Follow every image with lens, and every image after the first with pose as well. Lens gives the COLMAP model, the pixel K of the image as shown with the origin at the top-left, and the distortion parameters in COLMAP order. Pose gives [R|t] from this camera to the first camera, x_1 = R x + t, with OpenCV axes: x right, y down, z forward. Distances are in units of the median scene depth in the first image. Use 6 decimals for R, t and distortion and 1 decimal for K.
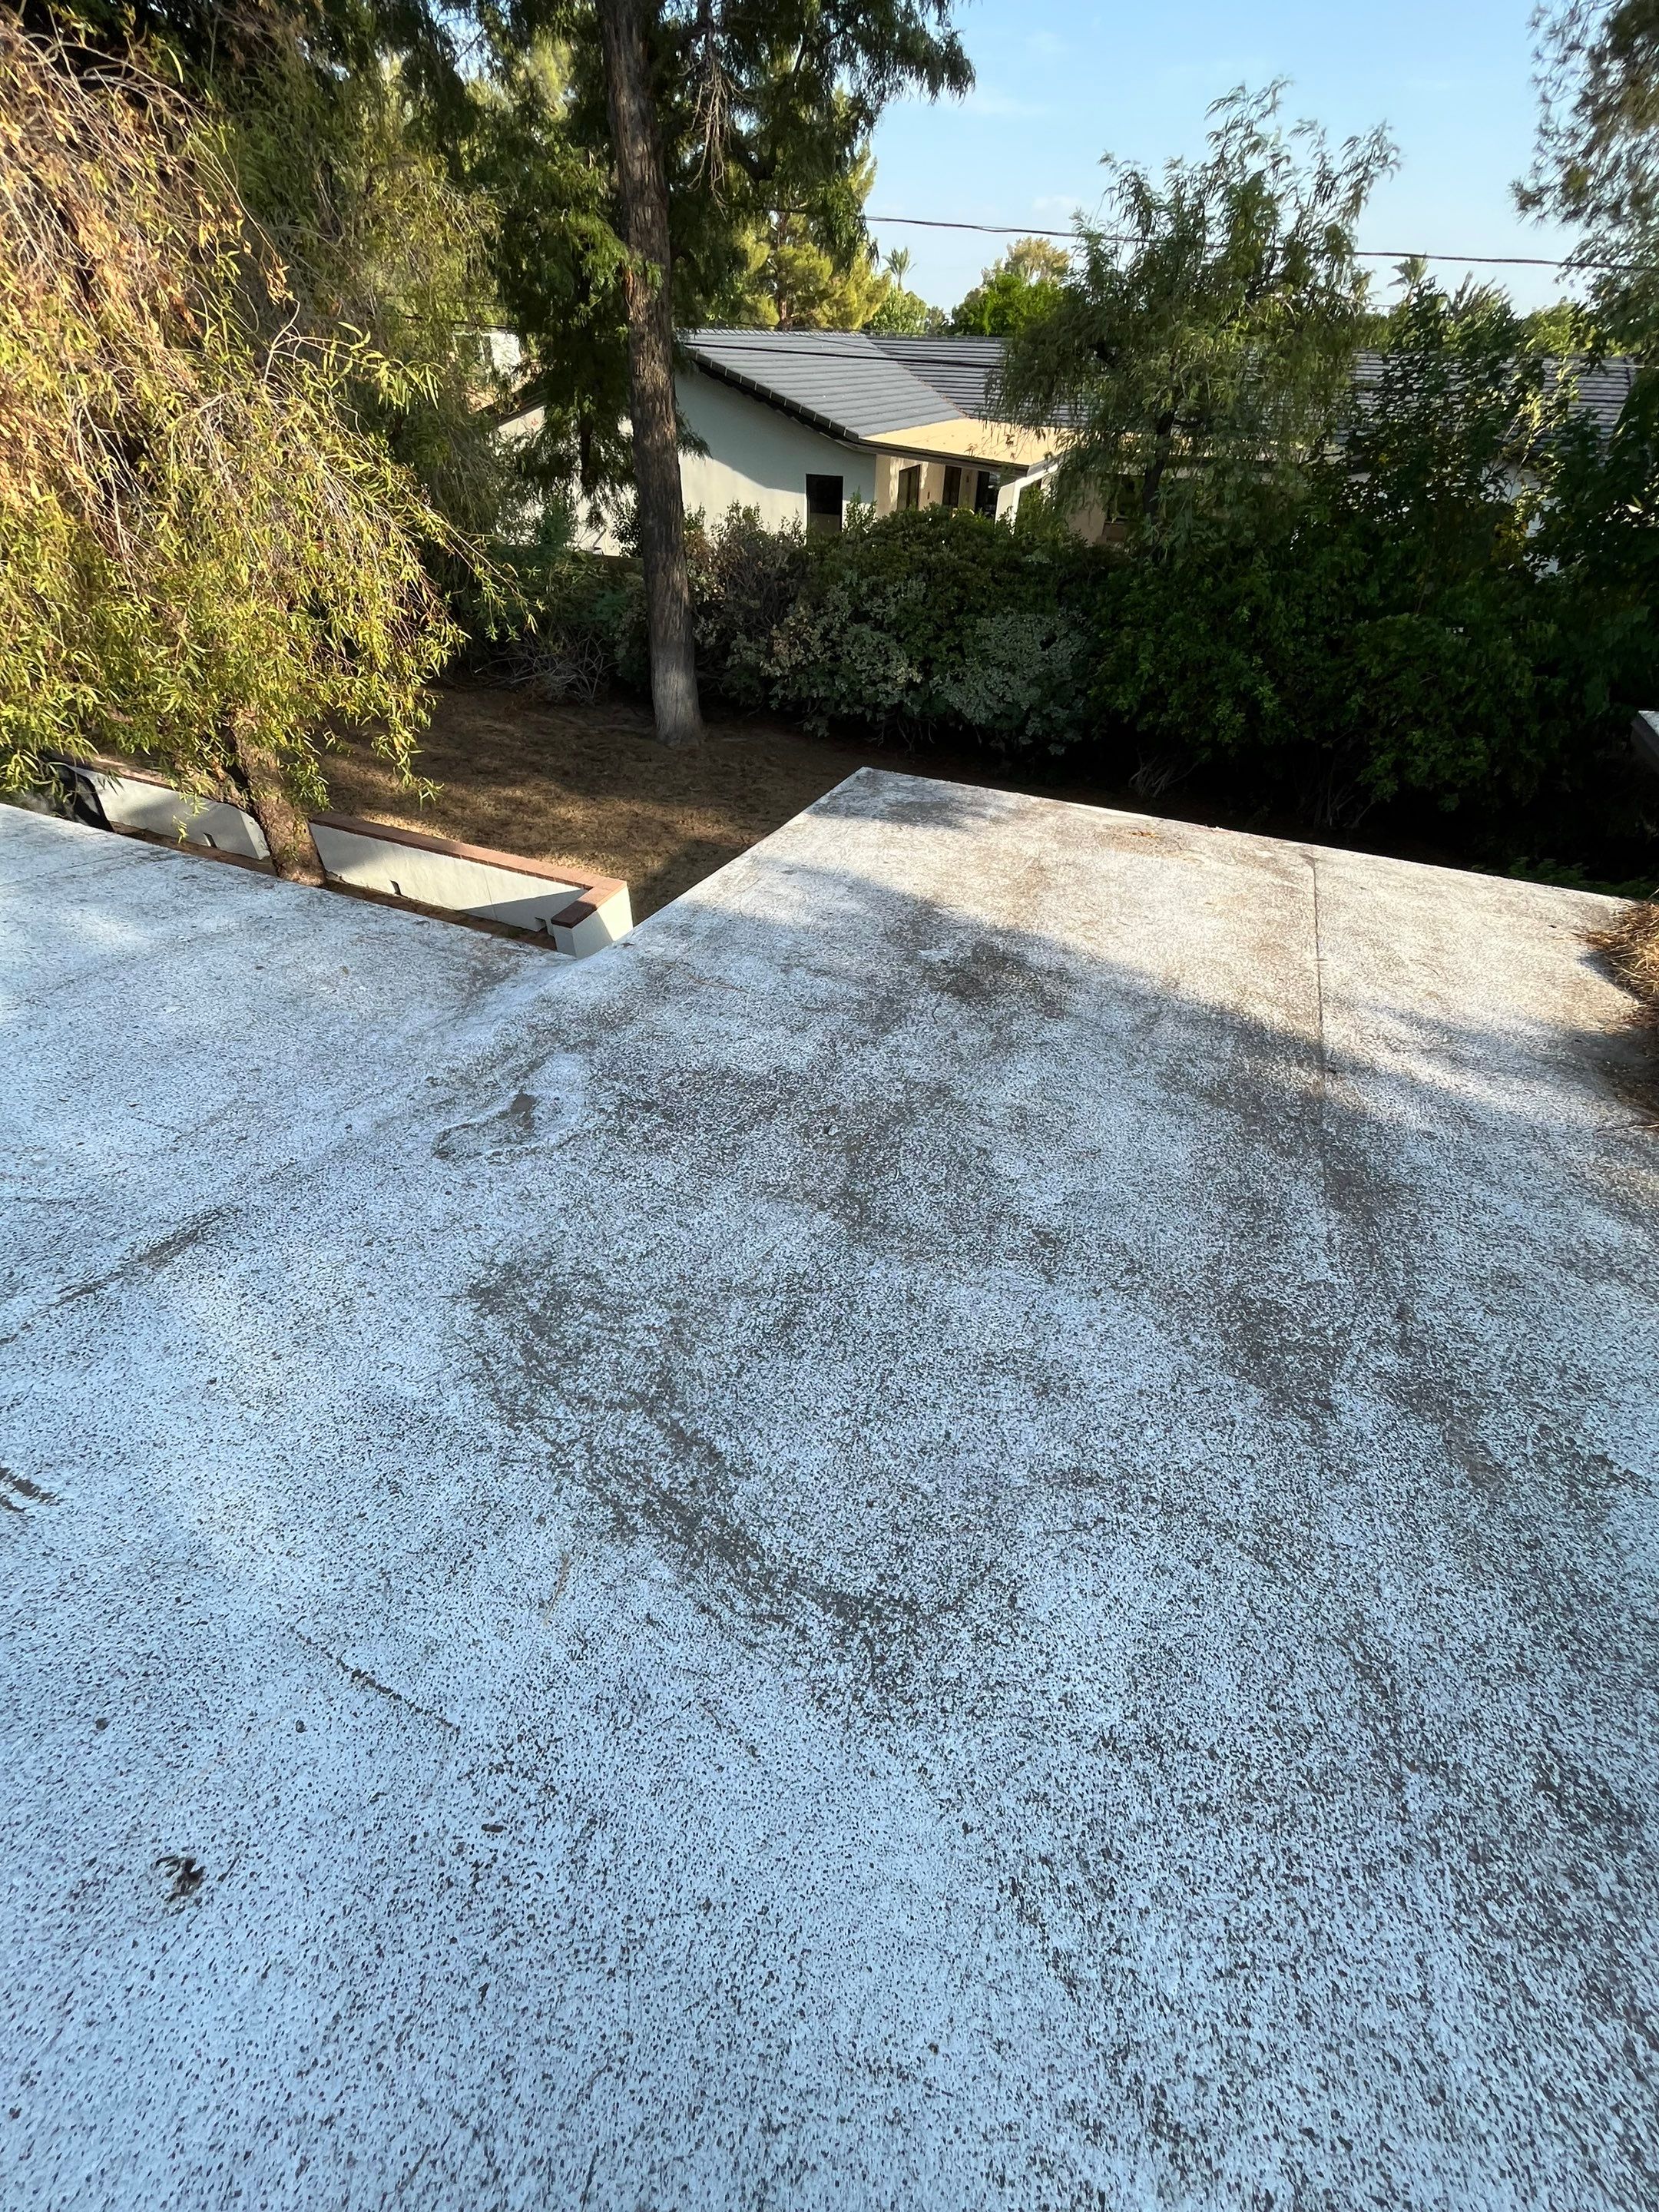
lens RADIAL K [[891.9, 0, 829.3], [0, 891.9, 1103.1], [0, 0, 1]] dist [-0.000600, 0.000131]
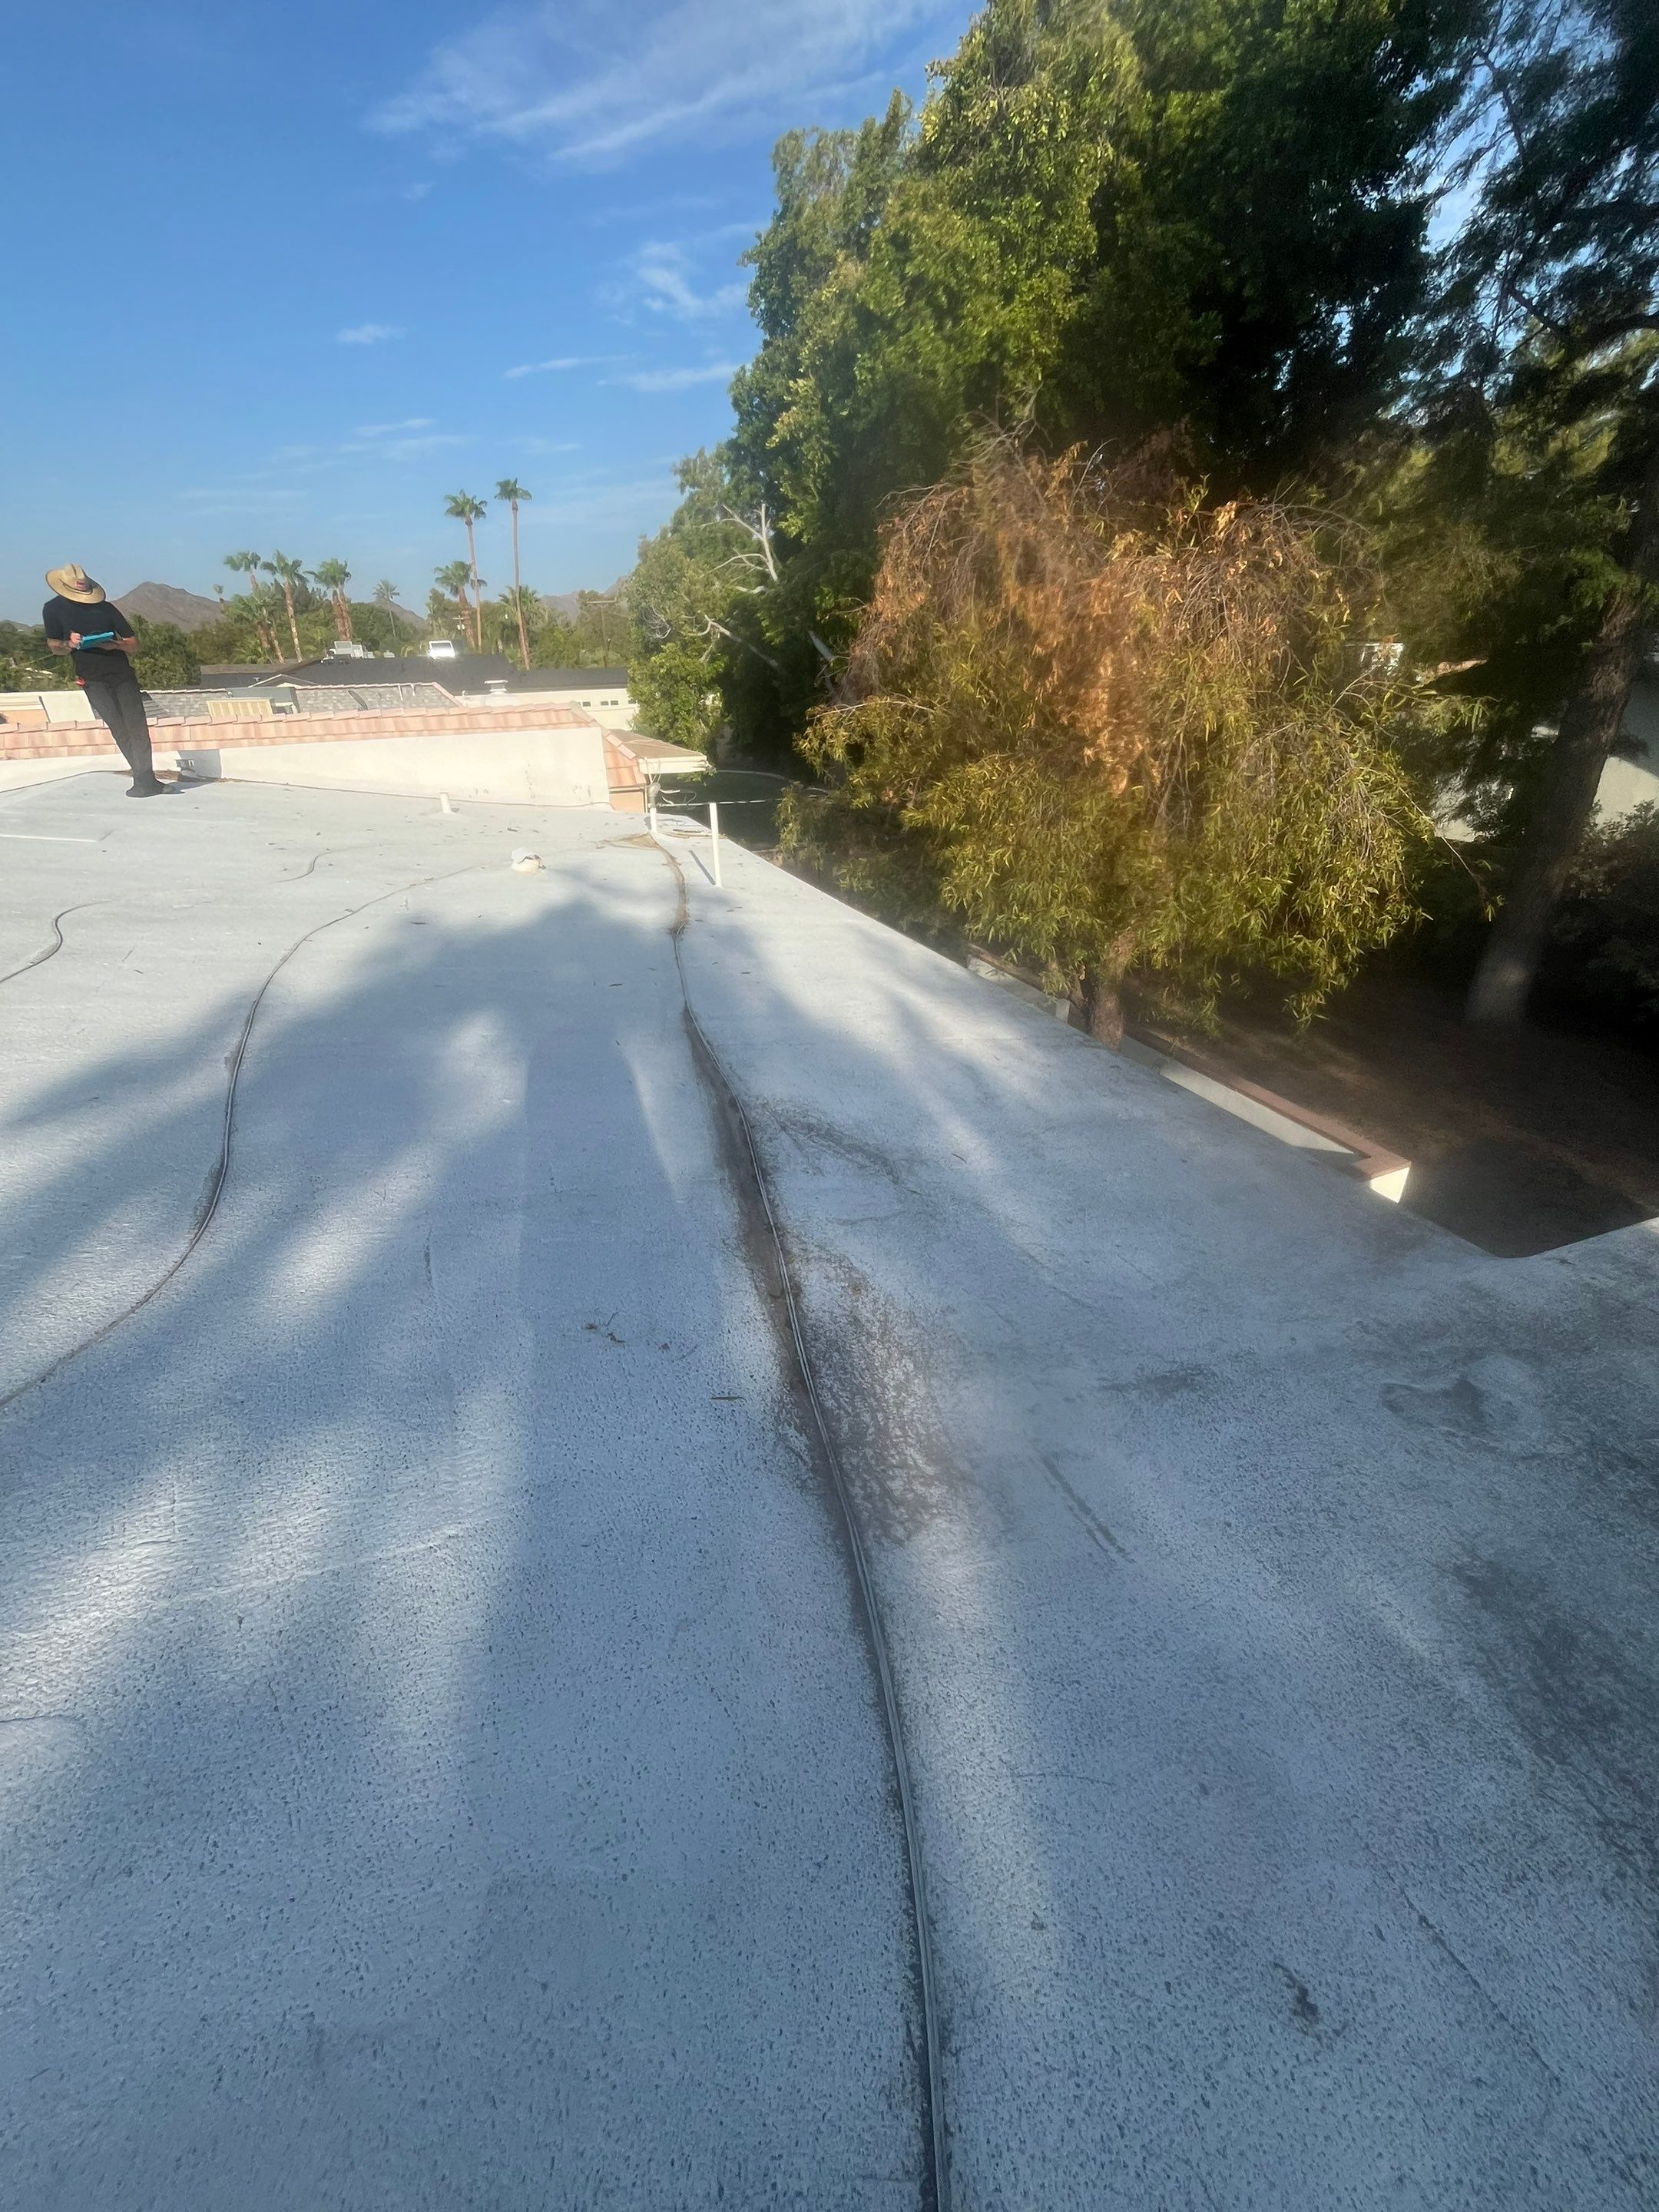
lens RADIAL K [[891.9, 0, 828.4], [0, 891.9, 1109.7], [0, 0, 1]] dist [-0.000600, 0.000131]
pose [[0.728126, 0.281853, -0.624813, -0.330523], [-0.417407, 0.905364, -0.078015, 0.088604], [0.543695, 0.317607, 0.776867, -0.219252]]
